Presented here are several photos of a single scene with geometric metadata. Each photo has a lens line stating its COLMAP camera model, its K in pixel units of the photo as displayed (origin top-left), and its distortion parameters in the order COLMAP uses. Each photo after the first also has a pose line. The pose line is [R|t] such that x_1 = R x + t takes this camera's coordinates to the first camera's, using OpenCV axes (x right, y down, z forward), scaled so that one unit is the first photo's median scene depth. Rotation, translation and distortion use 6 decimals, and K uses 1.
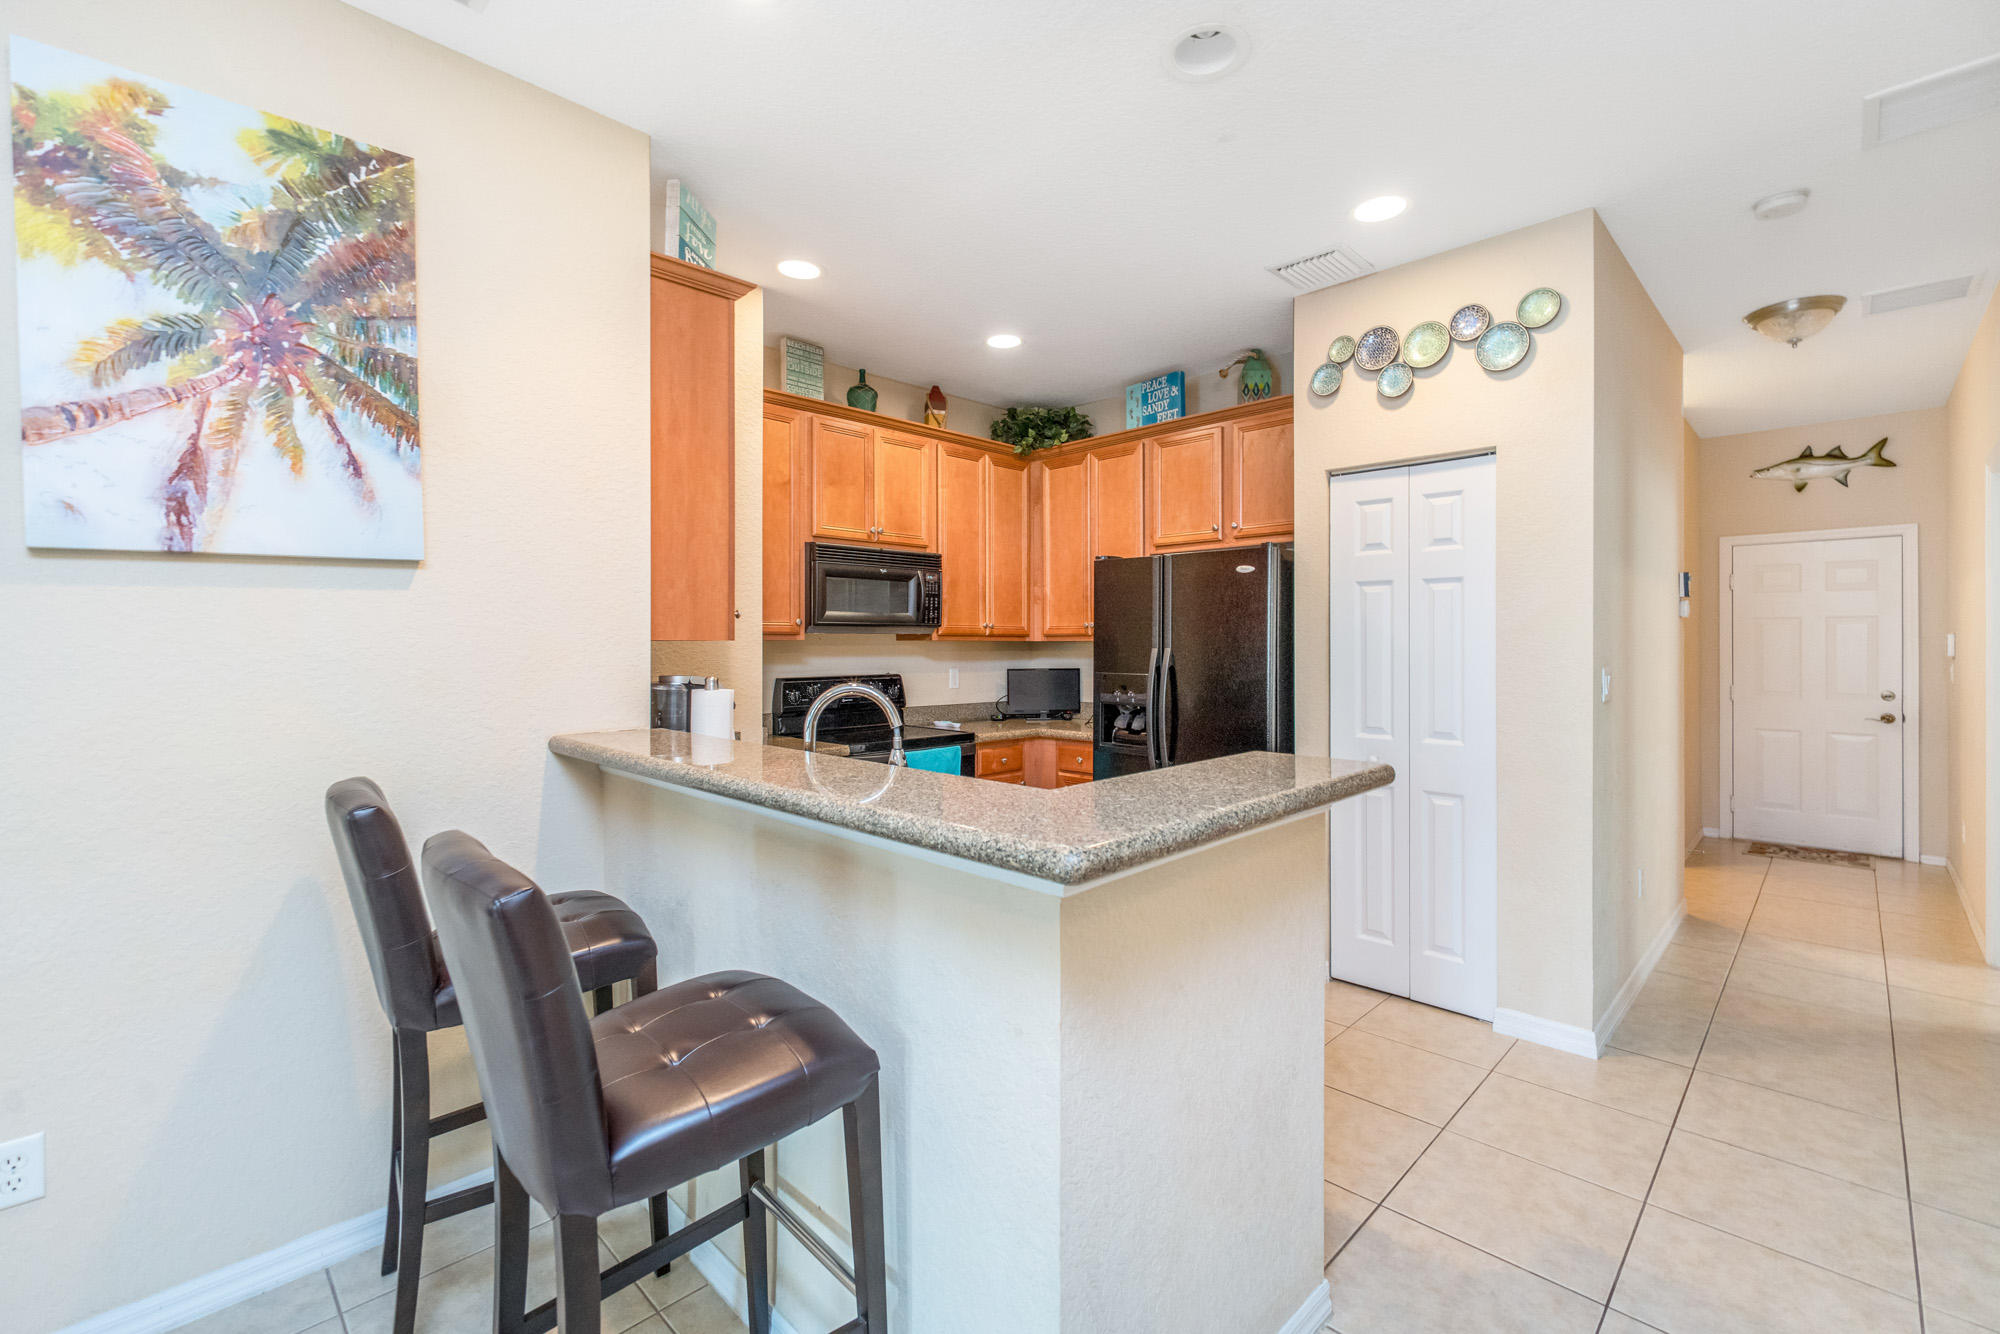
lens RADIAL K [[860.7, 0, 1001.6], [0, 860.7, 647.6], [0, 0, 1]] dist [0.000514, 0.000122]
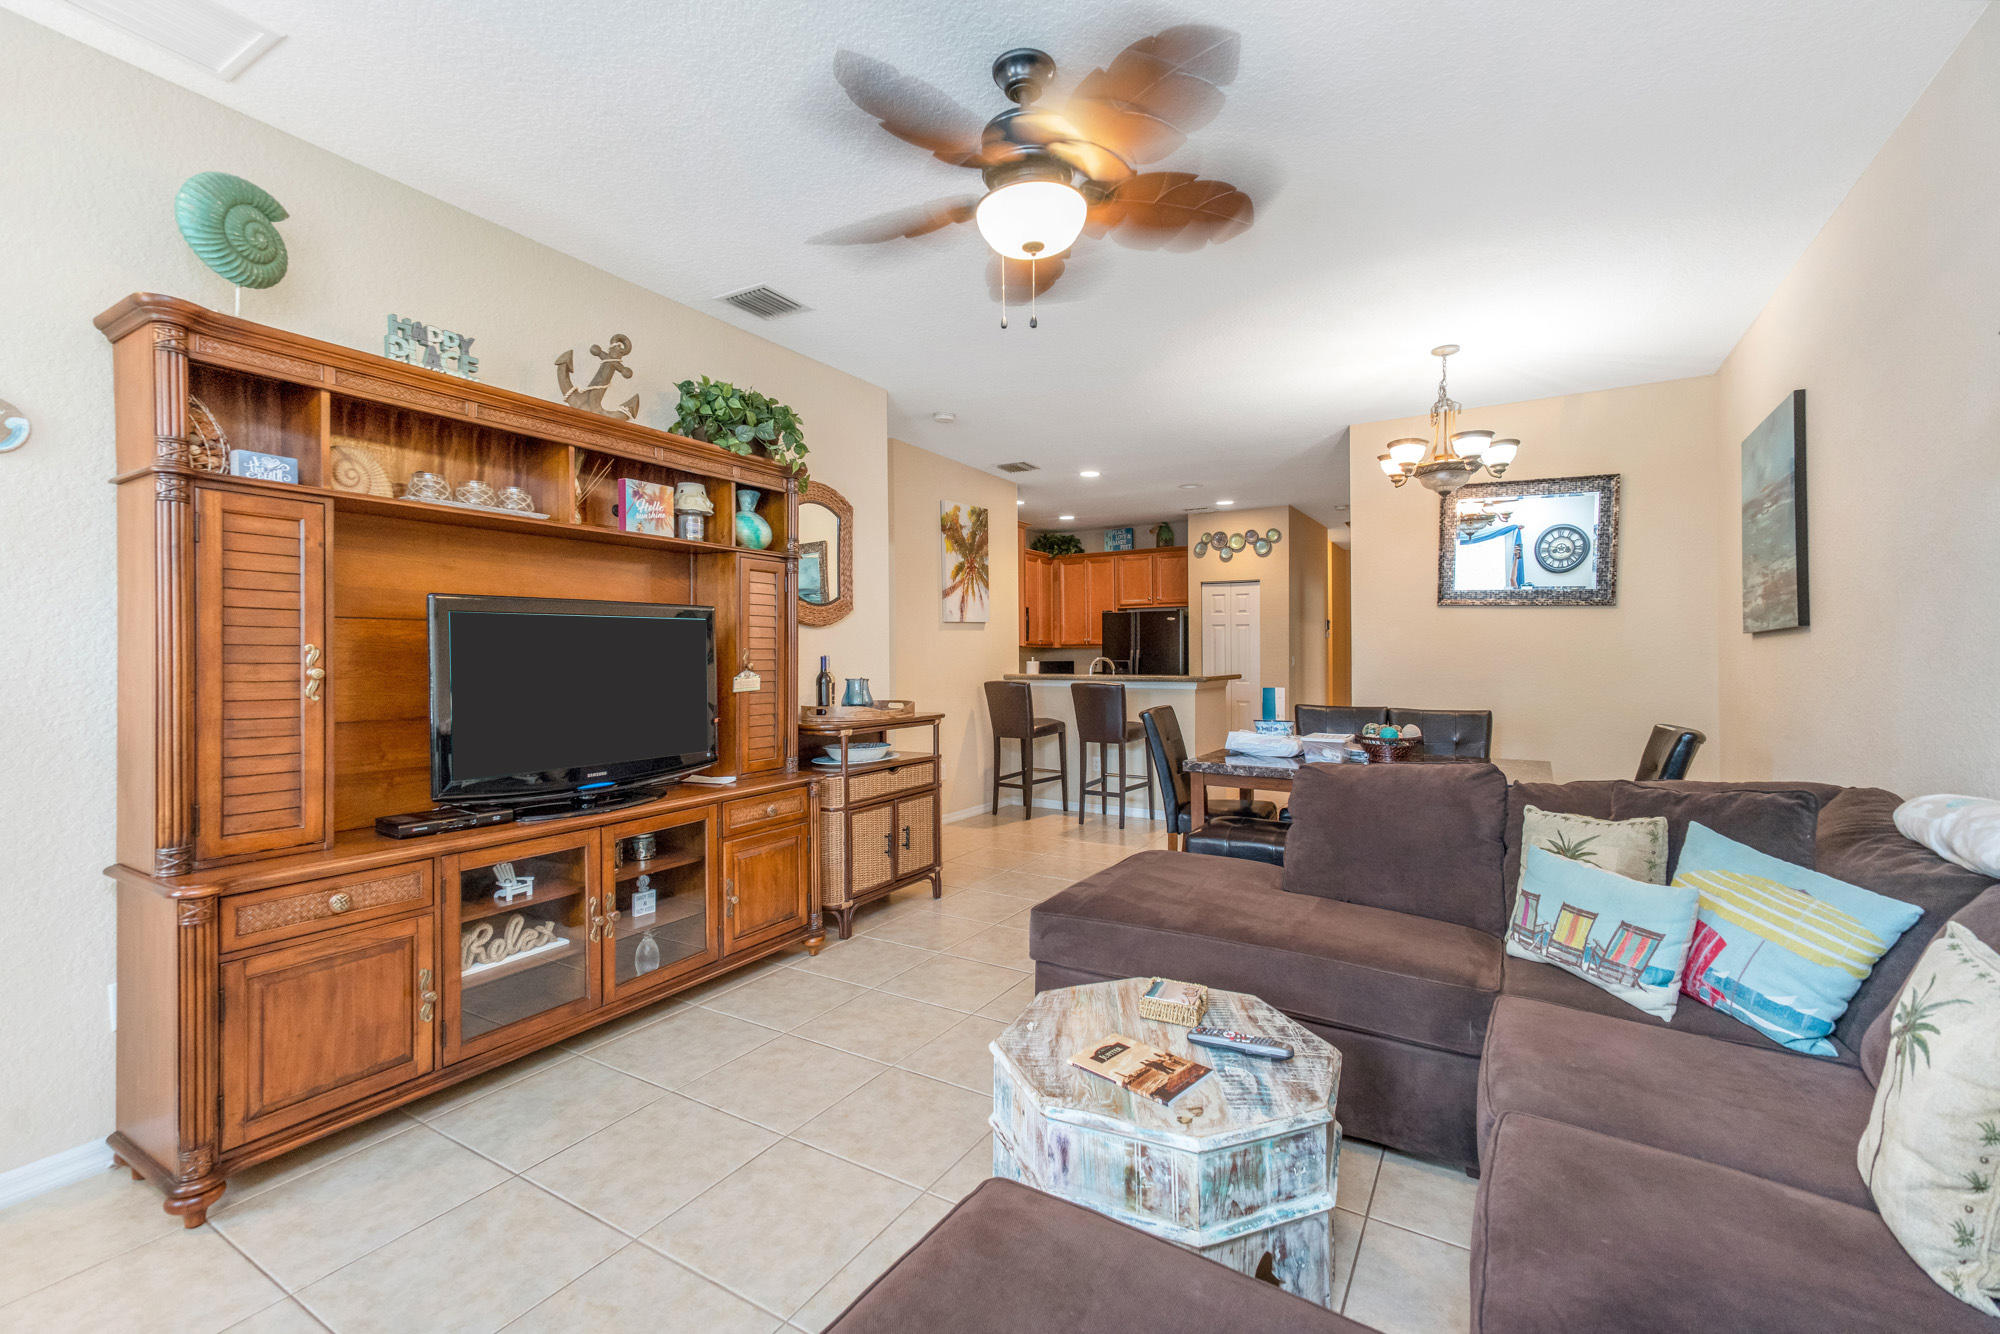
lens RADIAL K [[860.7, 0, 1001.6], [0, 860.7, 647.6], [0, 0, 1]] dist [0.000514, 0.000122]
pose [[0.969941, 0.003171, 0.243321, -0.683069], [-0.000062, 0.999918, -0.012784, 0.022052], [-0.243342, 0.012384, 0.969861, -1.122064]]
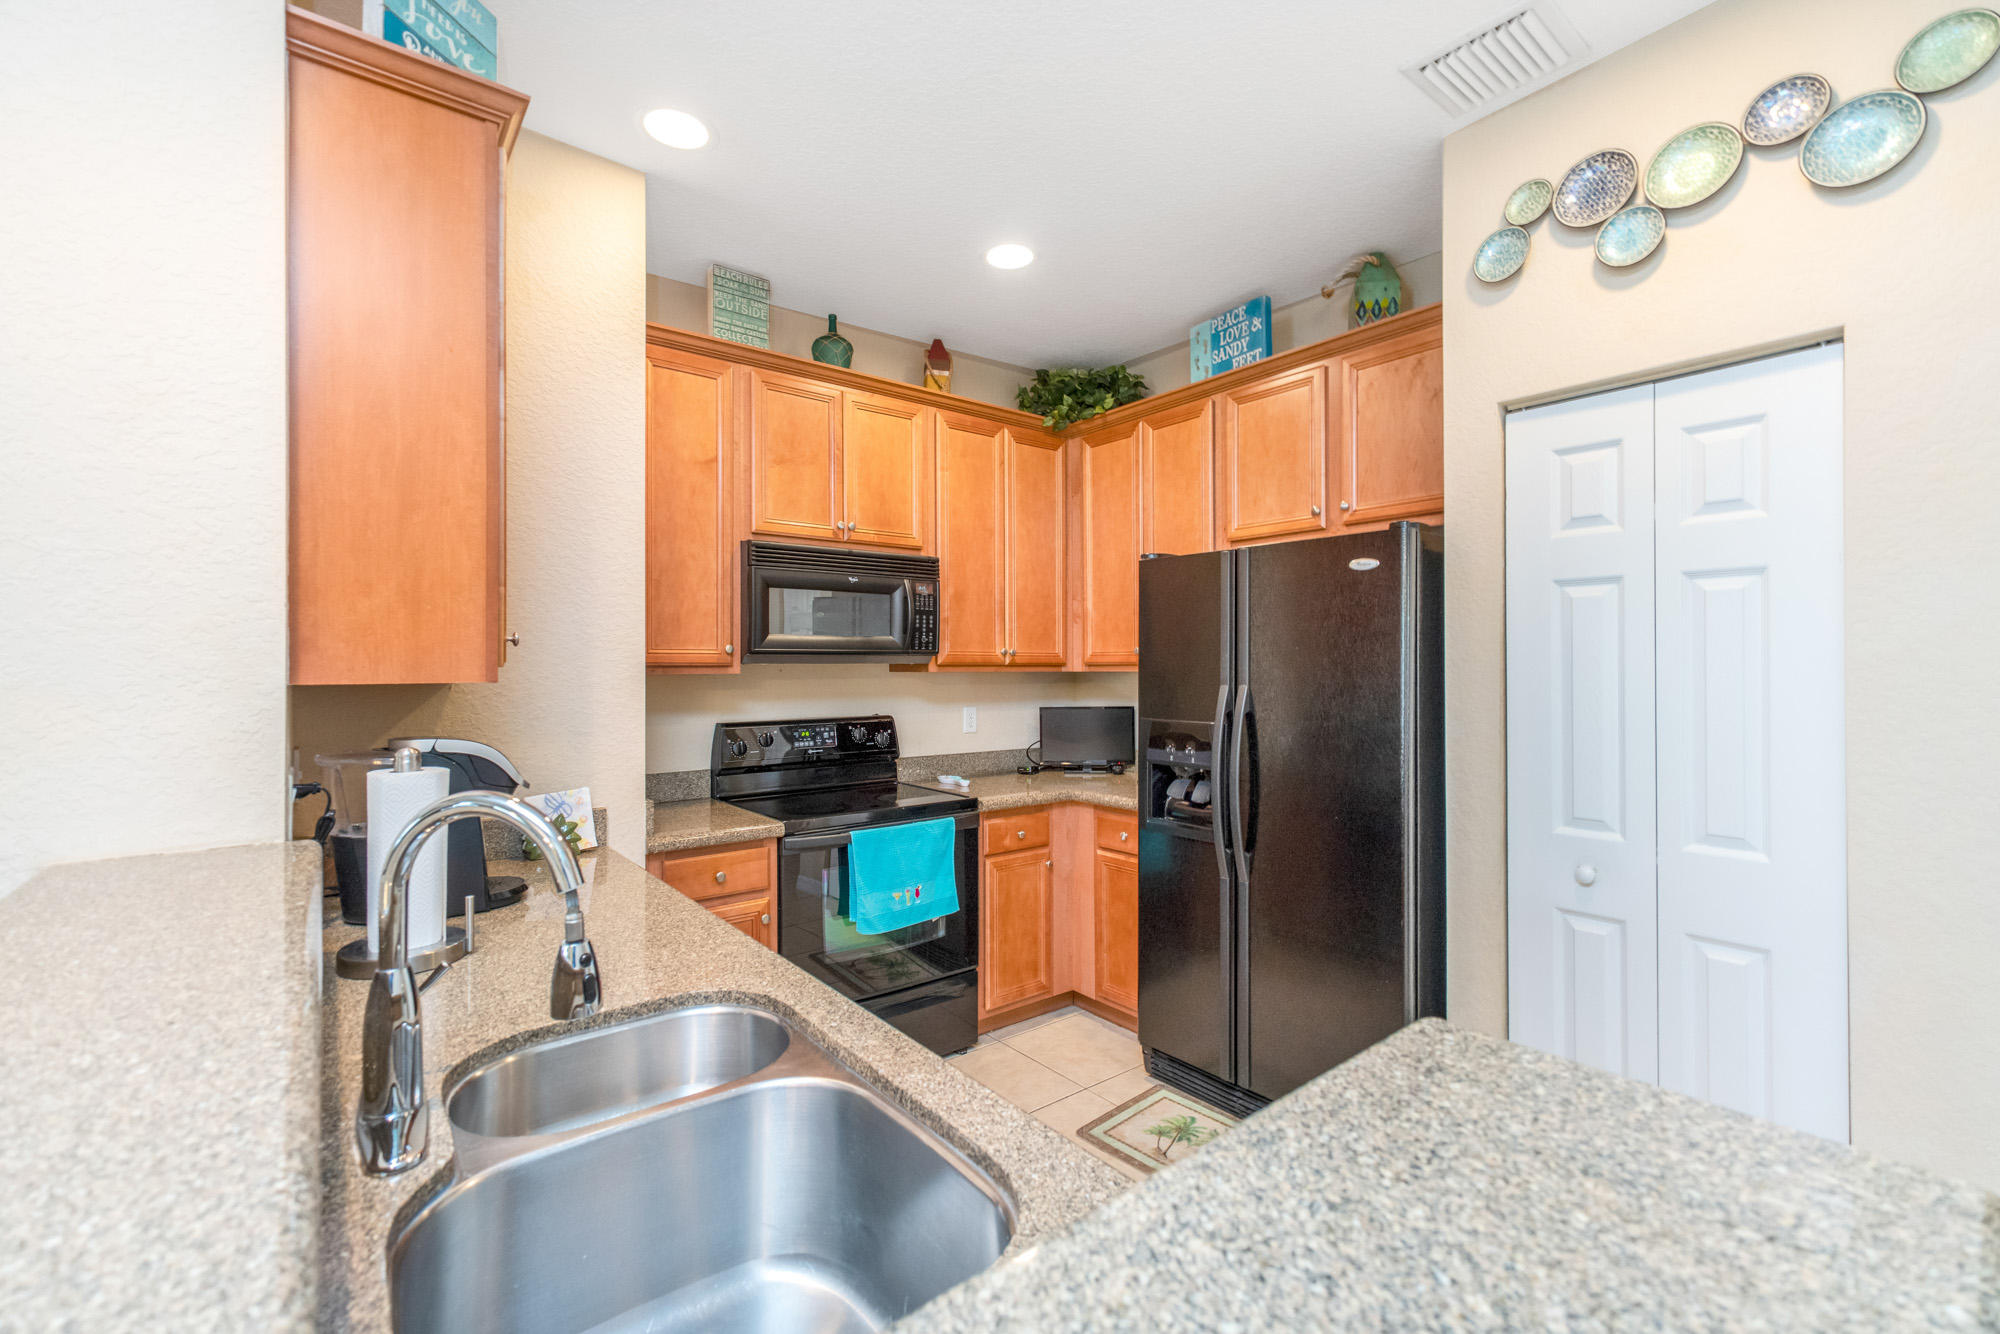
lens RADIAL K [[843.8, 0, 1000.0], [0, 843.8, 667.0], [0, 0, 1]] dist [0.001911, 0.000253]
pose [[0.993247, -0.002333, -0.115998, 0.070804], [0.001841, 0.999989, -0.004348, -0.009943], [0.116007, 0.004105, 0.993240, 0.282496]]
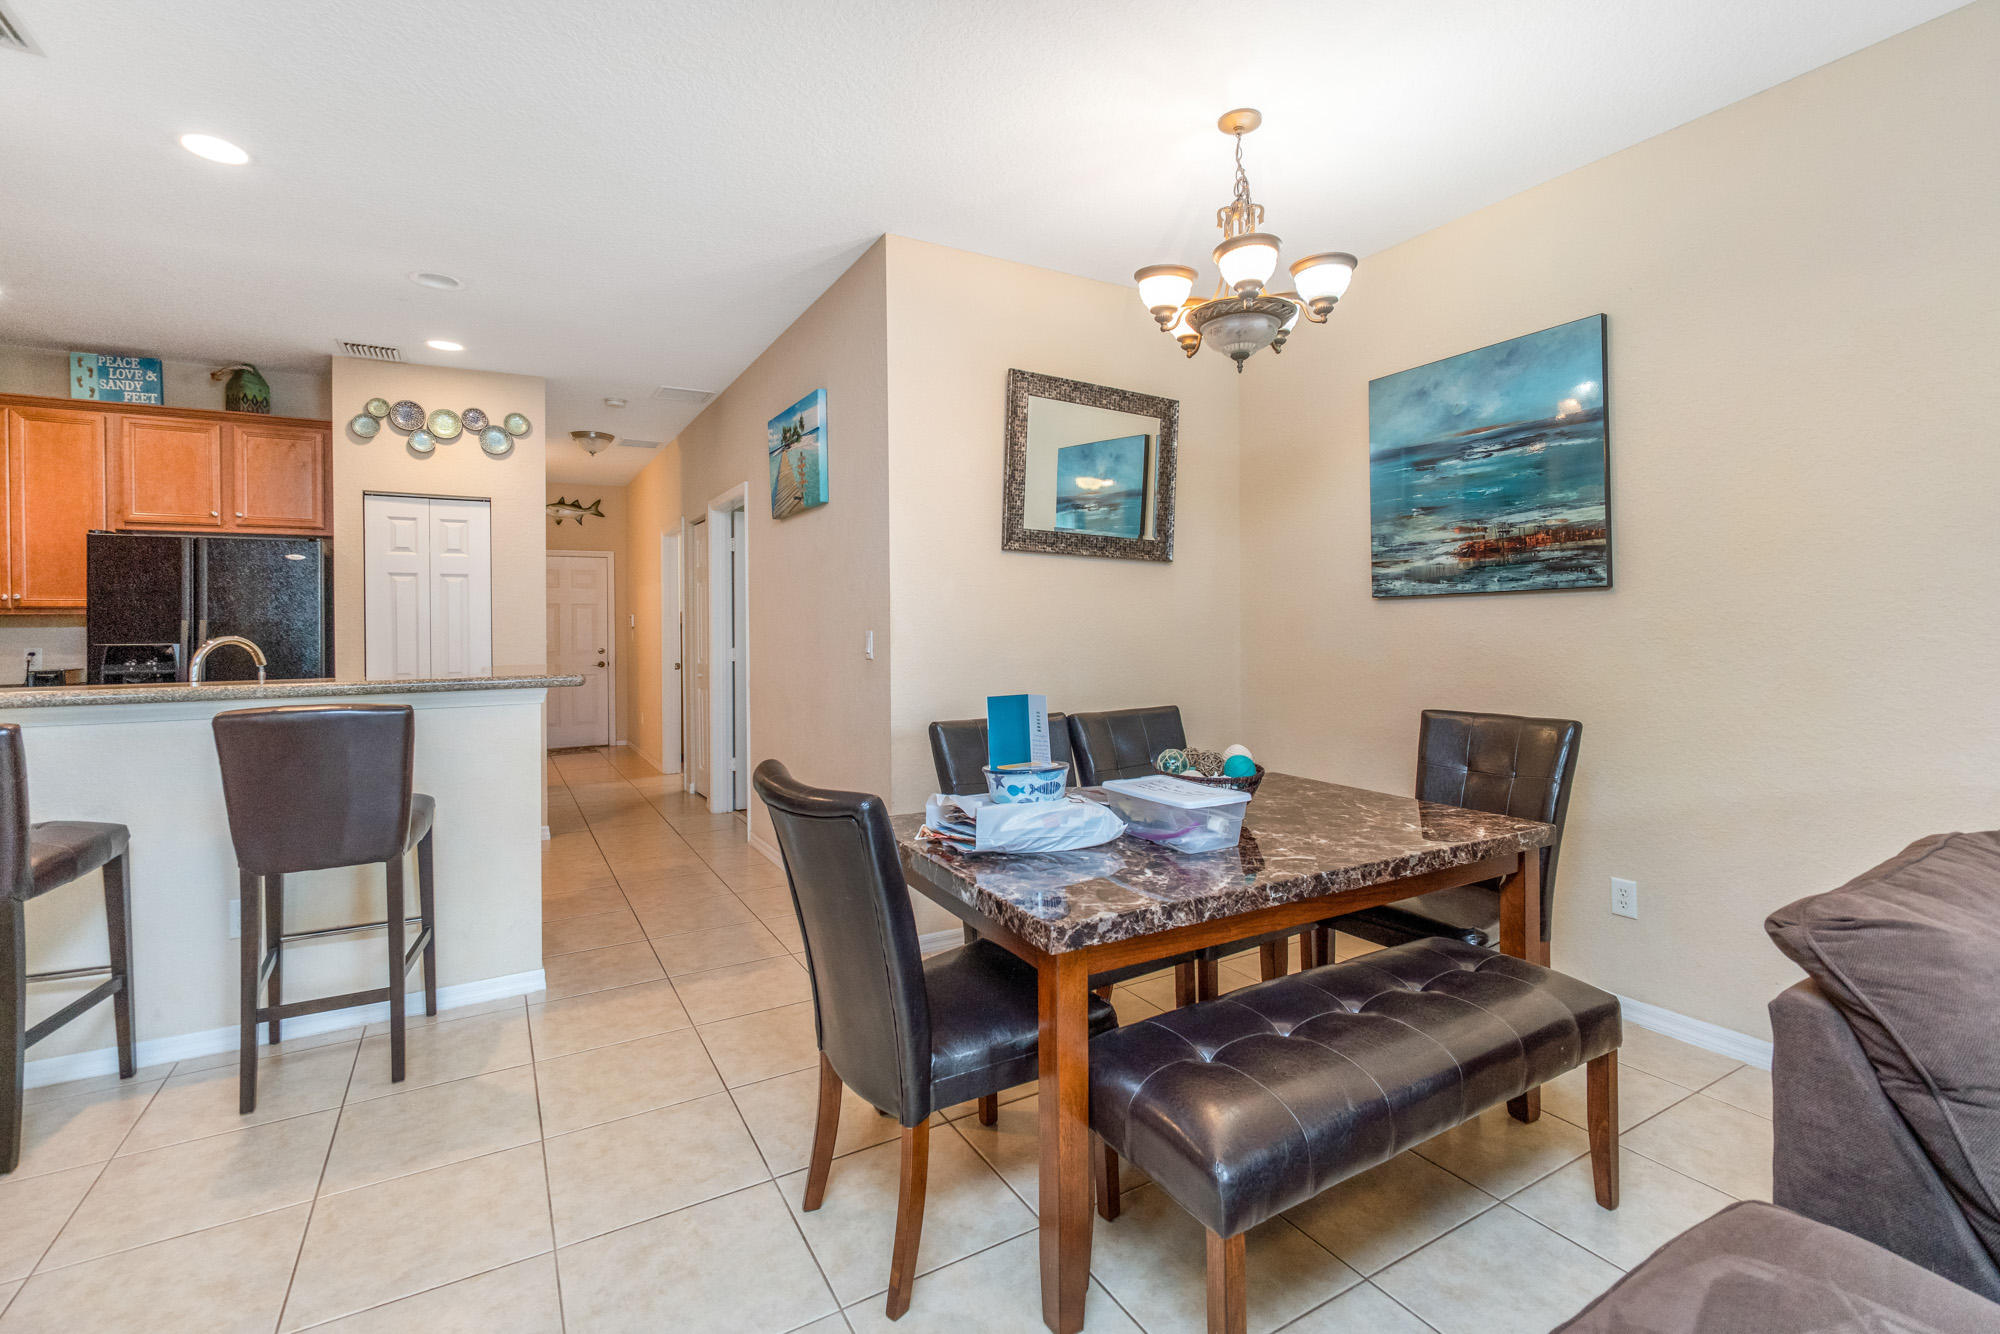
lens RADIAL K [[895.5, 0, 1007.7], [0, 895.5, 620.4], [0, 0, 1]] dist [0.000868, -0.000188]
pose [[0.256276, 0.001268, 0.966603, -0.596013], [0.012074, 0.999917, -0.004513, 0.016744], [-0.966528, 0.012827, 0.256239, -0.288158]]
